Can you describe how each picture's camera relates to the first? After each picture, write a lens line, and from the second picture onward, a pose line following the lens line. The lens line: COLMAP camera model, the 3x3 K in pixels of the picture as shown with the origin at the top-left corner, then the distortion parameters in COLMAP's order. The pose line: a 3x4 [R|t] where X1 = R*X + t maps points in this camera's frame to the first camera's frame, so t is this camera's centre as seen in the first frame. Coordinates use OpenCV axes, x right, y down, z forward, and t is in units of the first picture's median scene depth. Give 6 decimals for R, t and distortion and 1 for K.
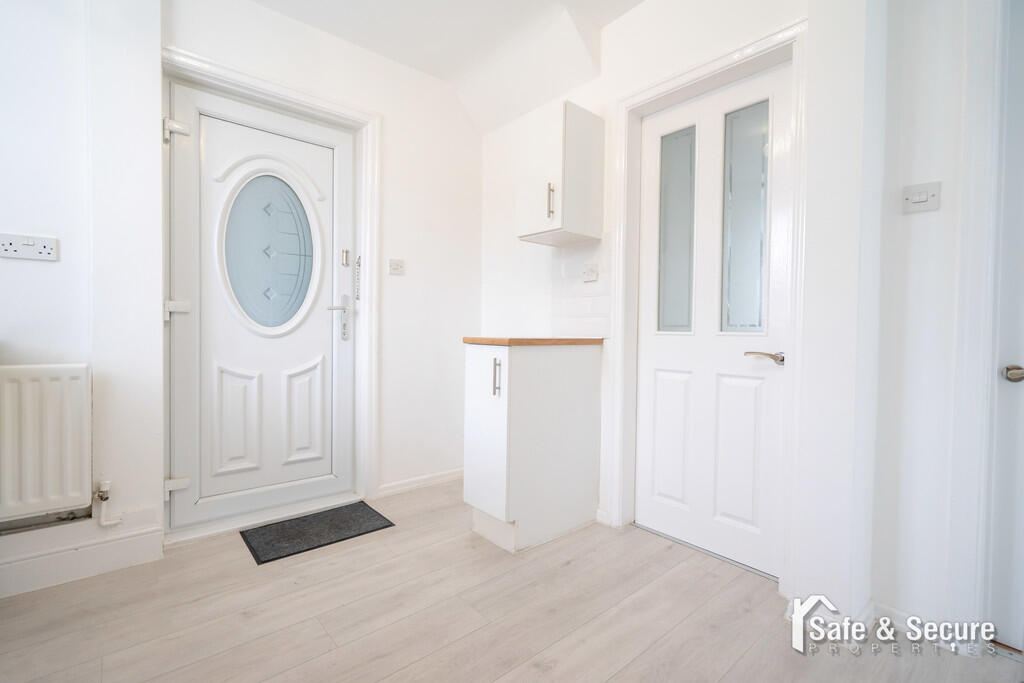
lens RADIAL K [[463.7, 0, 508.1], [0, 463.7, 339.3], [0, 0, 1]] dist [-0.001453, 0.000256]
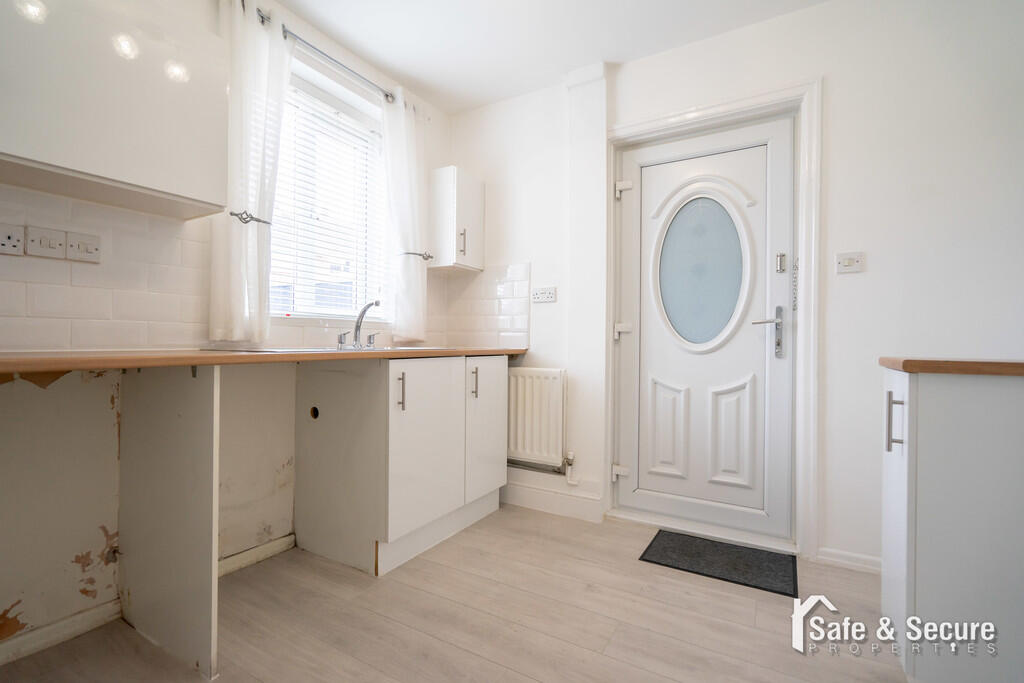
lens RADIAL K [[463.7, 0, 509.6], [0, 463.7, 340.2], [0, 0, 1]] dist [-0.001453, 0.000256]
pose [[0.322584, -0.013411, -0.946446, 0.344167], [-0.022213, 0.999517, -0.021734, -0.002428], [0.946280, 0.028034, 0.322130, 0.285909]]
